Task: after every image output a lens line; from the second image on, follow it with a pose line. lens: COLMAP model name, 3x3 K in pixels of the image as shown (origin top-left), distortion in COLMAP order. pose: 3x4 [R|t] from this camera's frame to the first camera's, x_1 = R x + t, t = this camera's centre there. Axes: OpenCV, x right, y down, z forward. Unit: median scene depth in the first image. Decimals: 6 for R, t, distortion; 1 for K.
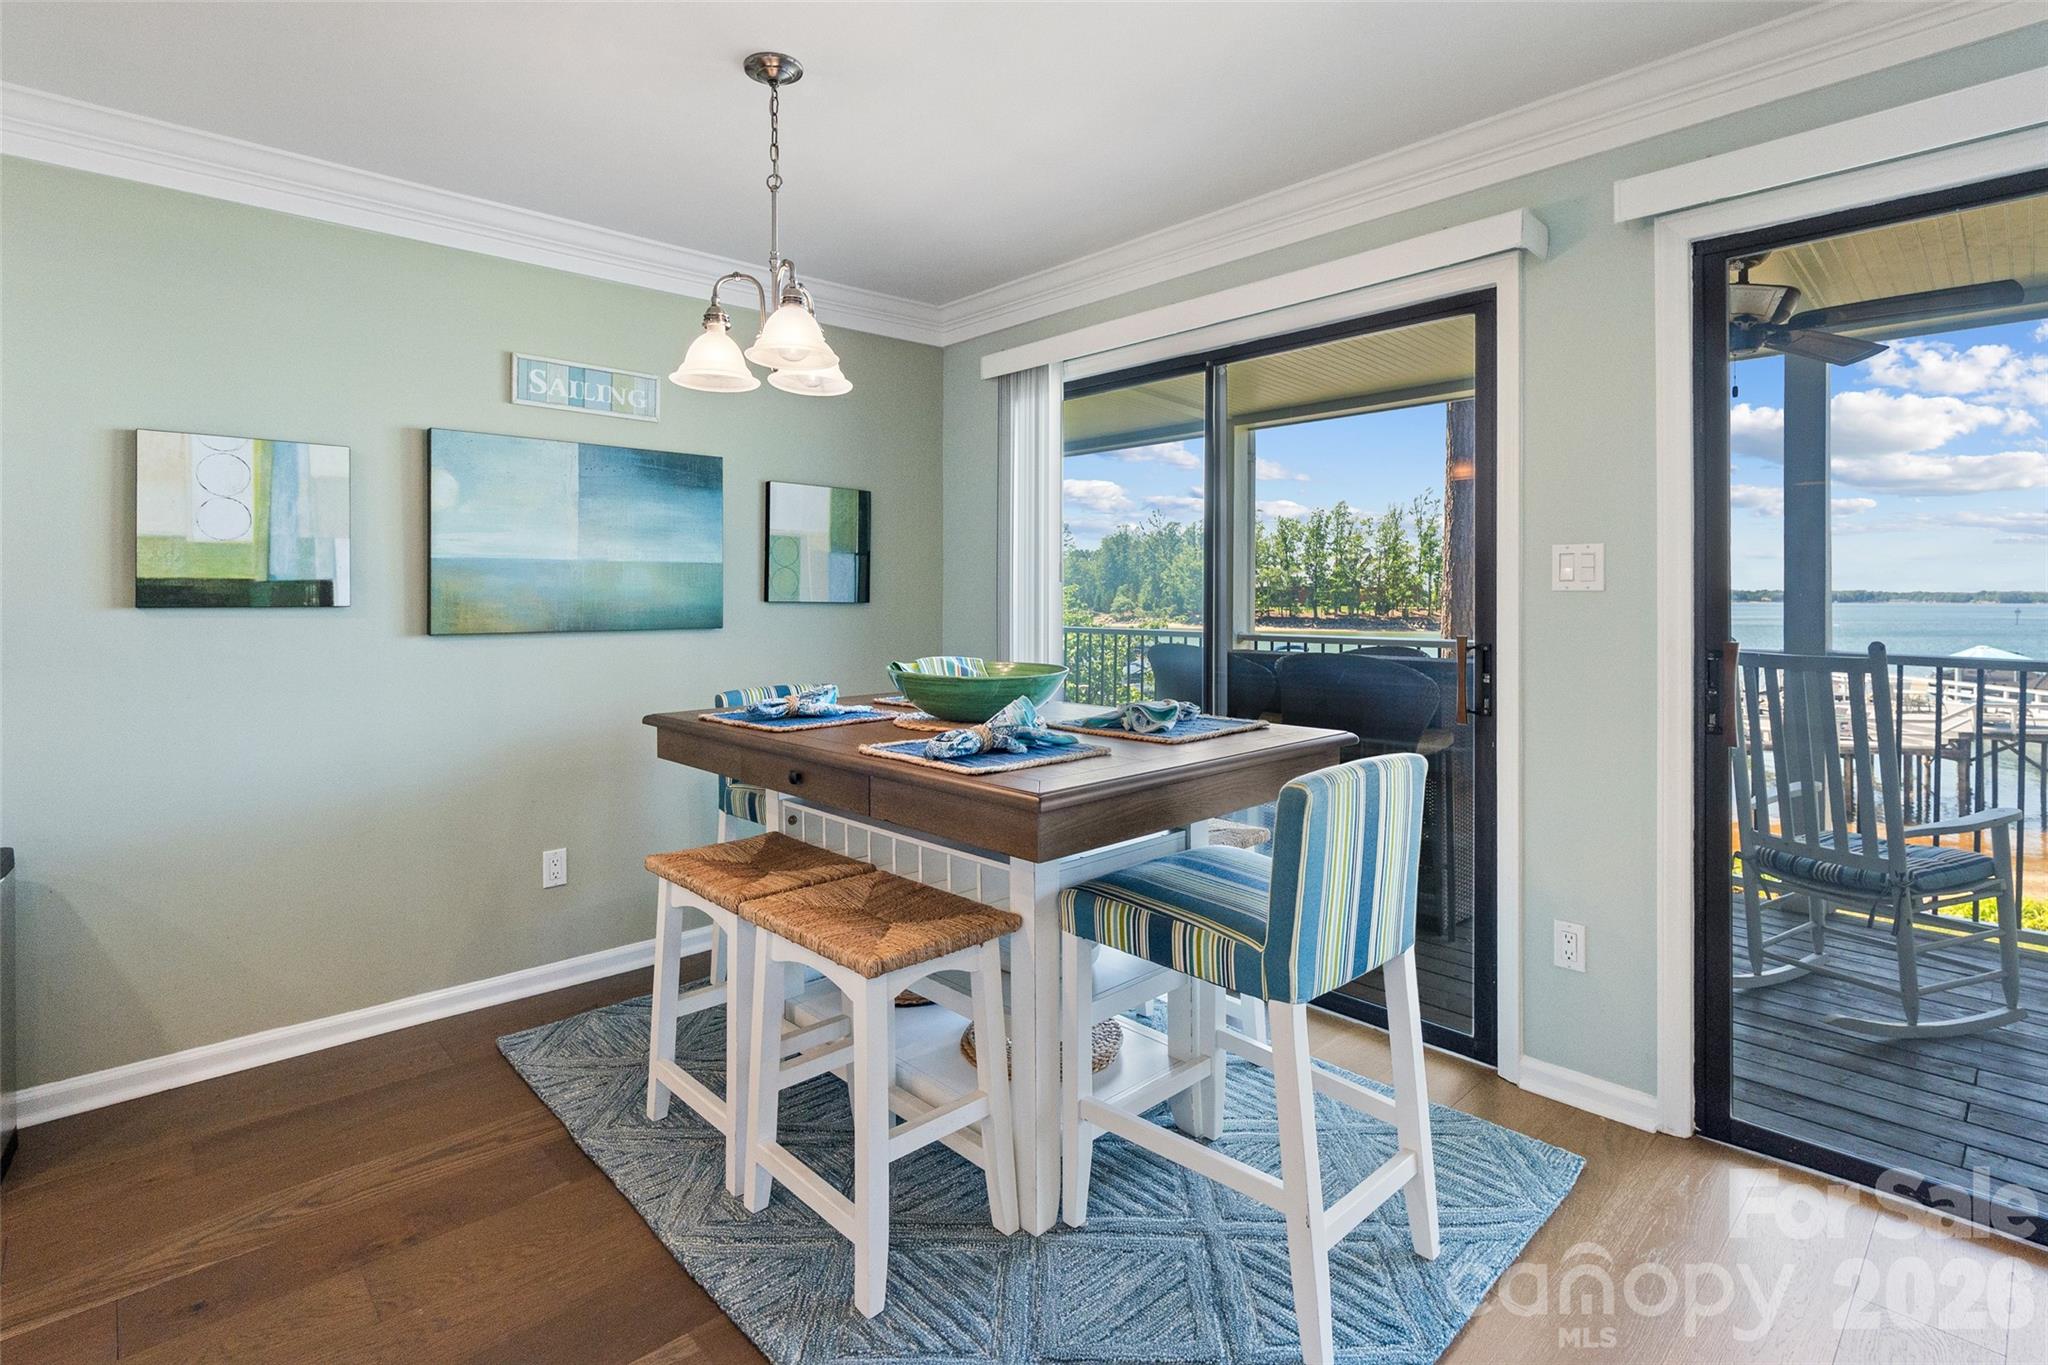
lens RADIAL K [[965.7, 0, 1020.3], [0, 965.7, 593.5], [0, 0, 1]] dist [-0.004051, 0.000070]
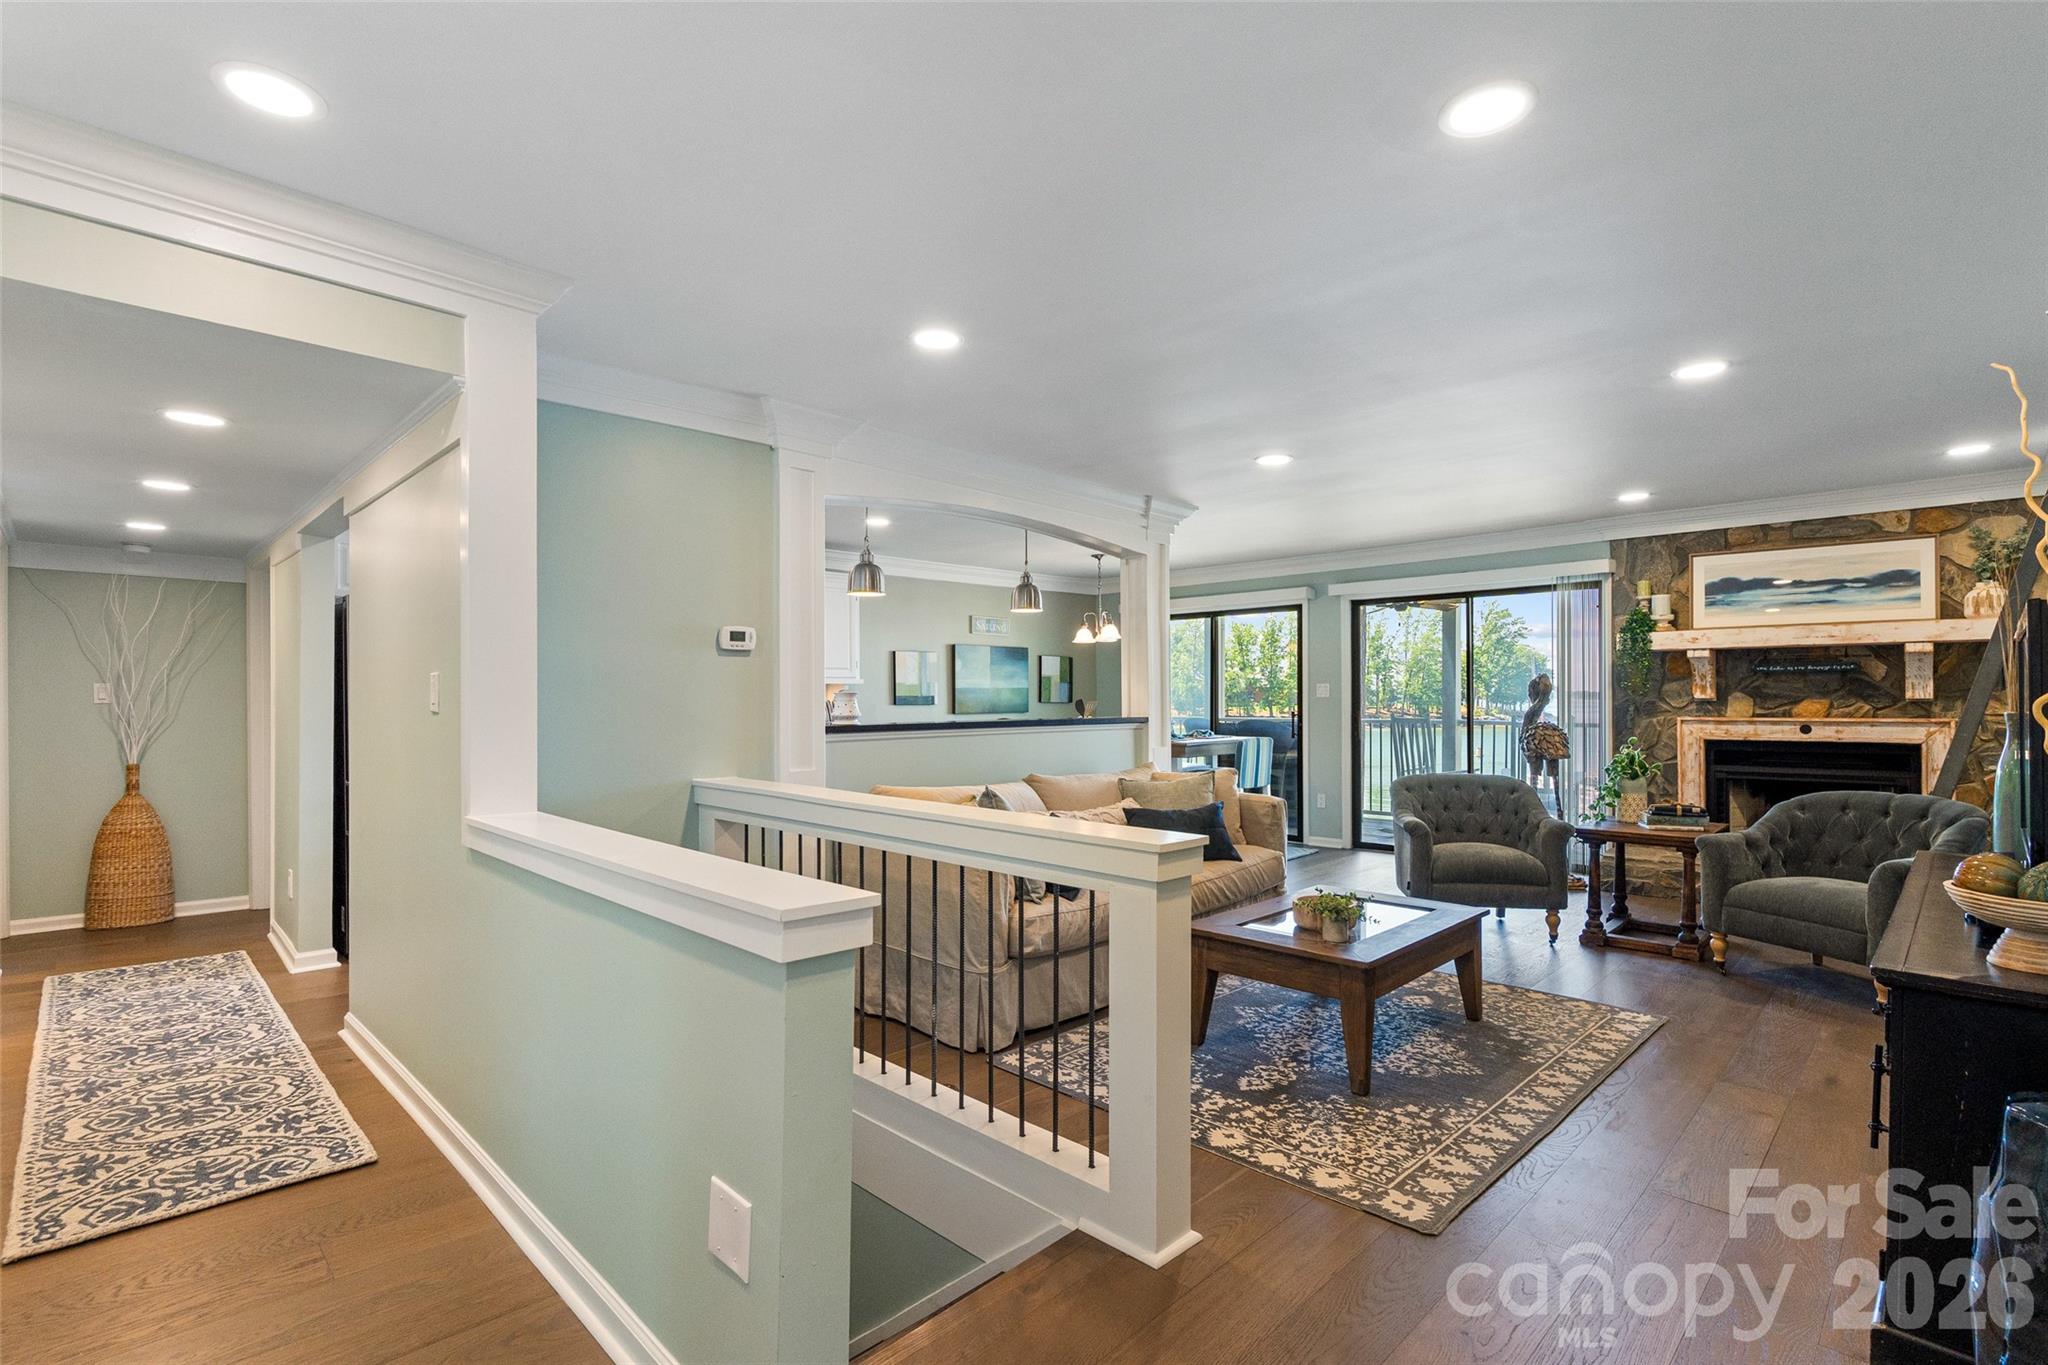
lens RADIAL K [[965.7, 0, 1020.7], [0, 965.7, 693.5], [0, 0, 1]] dist [-0.004051, 0.000070]
pose [[0.999116, -0.004822, 0.041764, -0.586512], [0.004869, 0.999988, -0.001034, -0.017289], [-0.041758, 0.001236, 0.999127, -2.194153]]
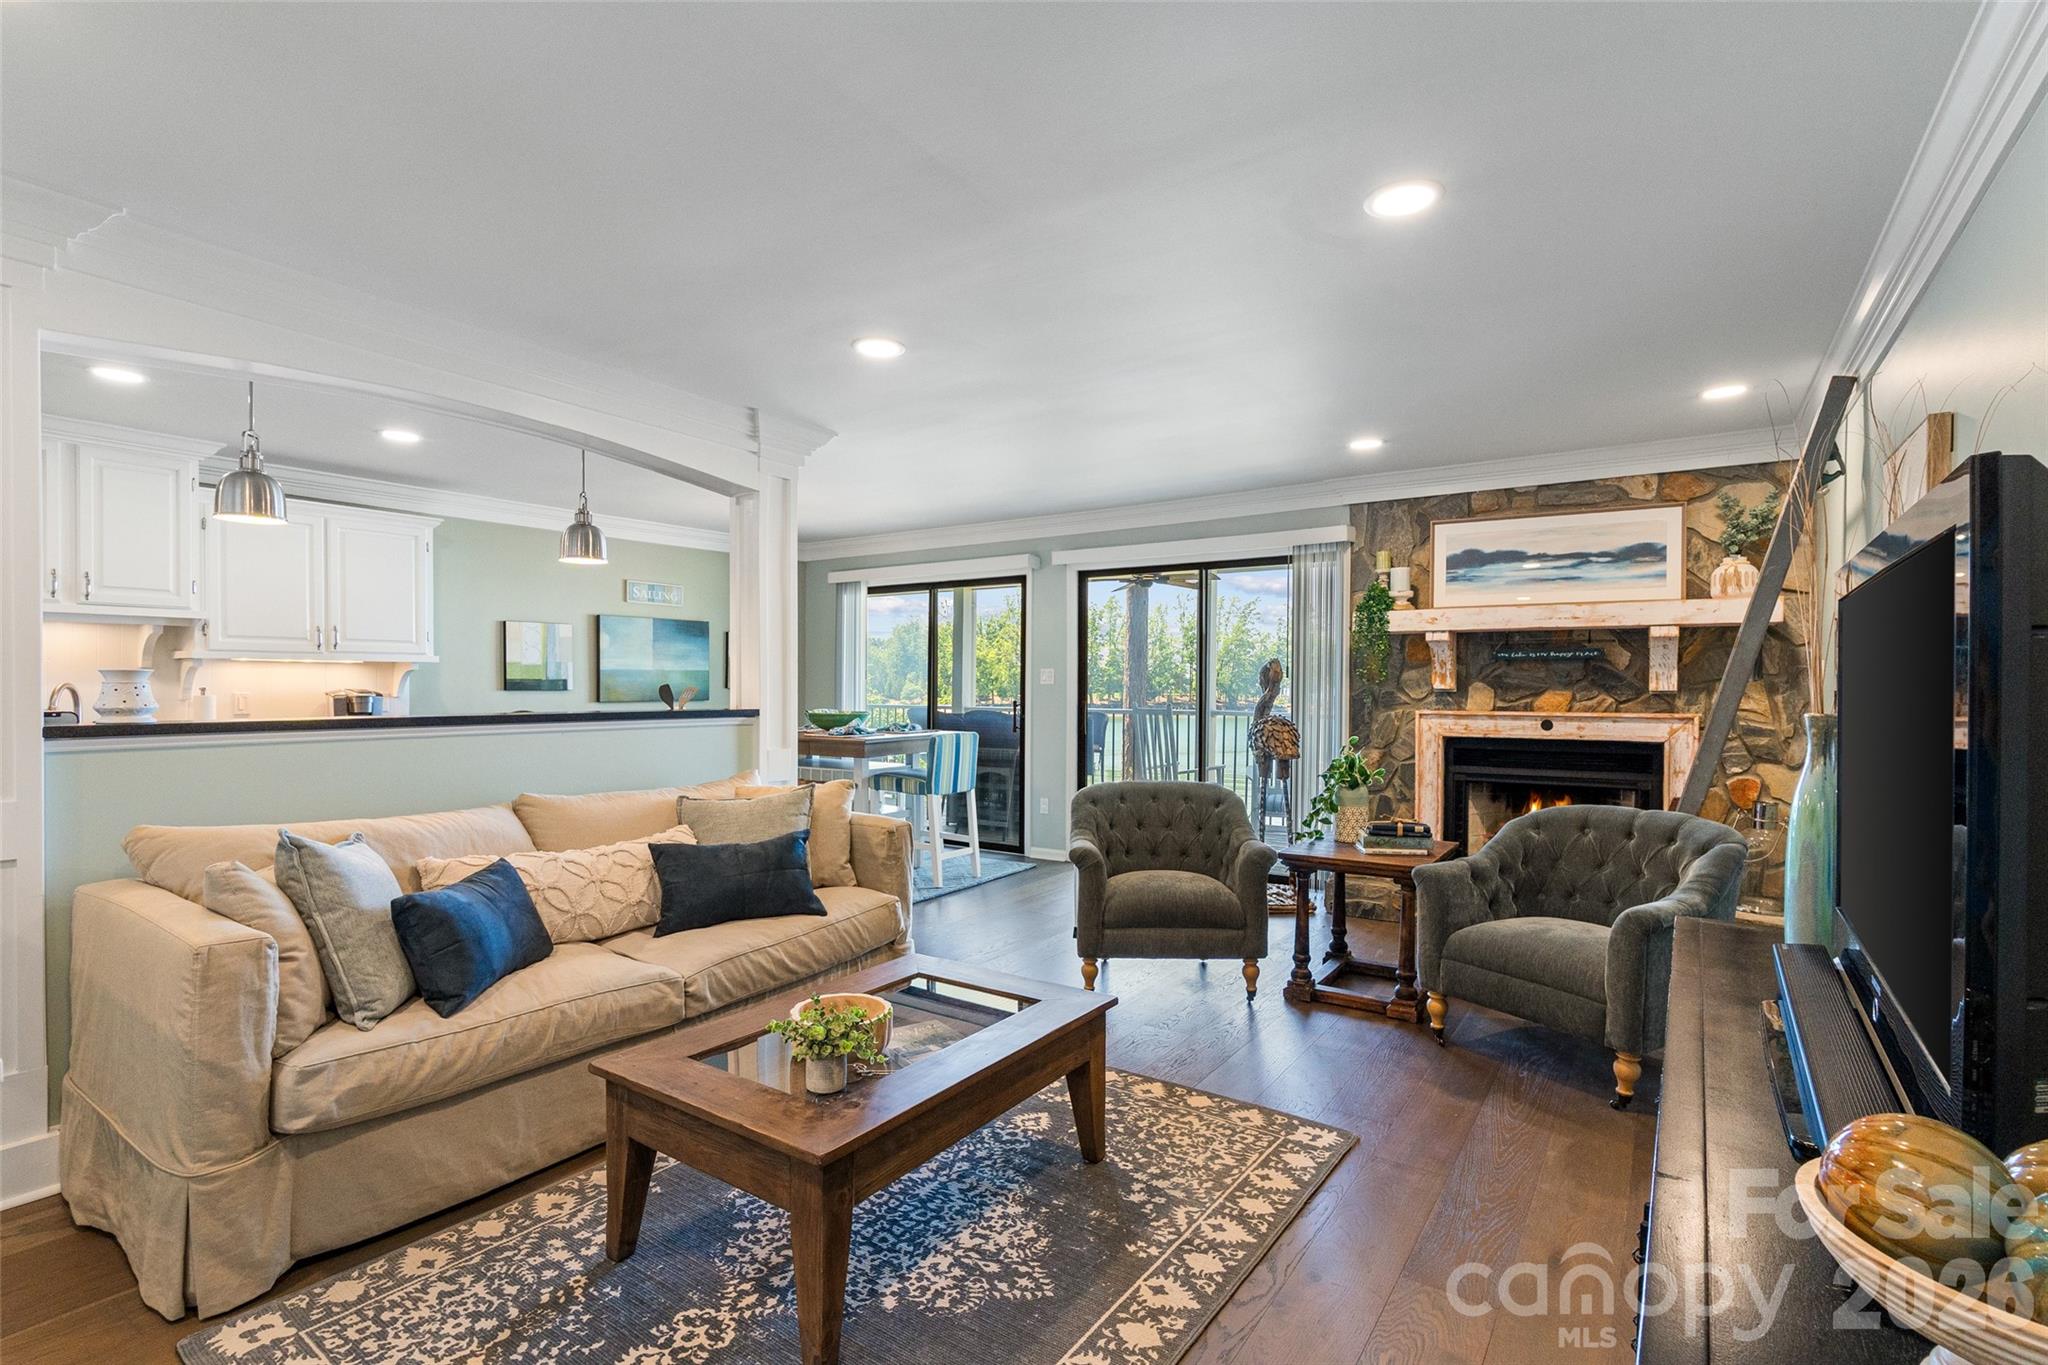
lens RADIAL K [[965.7, 0, 1019.2], [0, 965.7, 695.5], [0, 0, 1]] dist [-0.004051, 0.000070]
pose [[0.977043, -0.000209, 0.213043, -0.118392], [-0.003108, 0.999879, 0.015236, -0.013750], [-0.213020, -0.015548, 0.976924, -1.699135]]
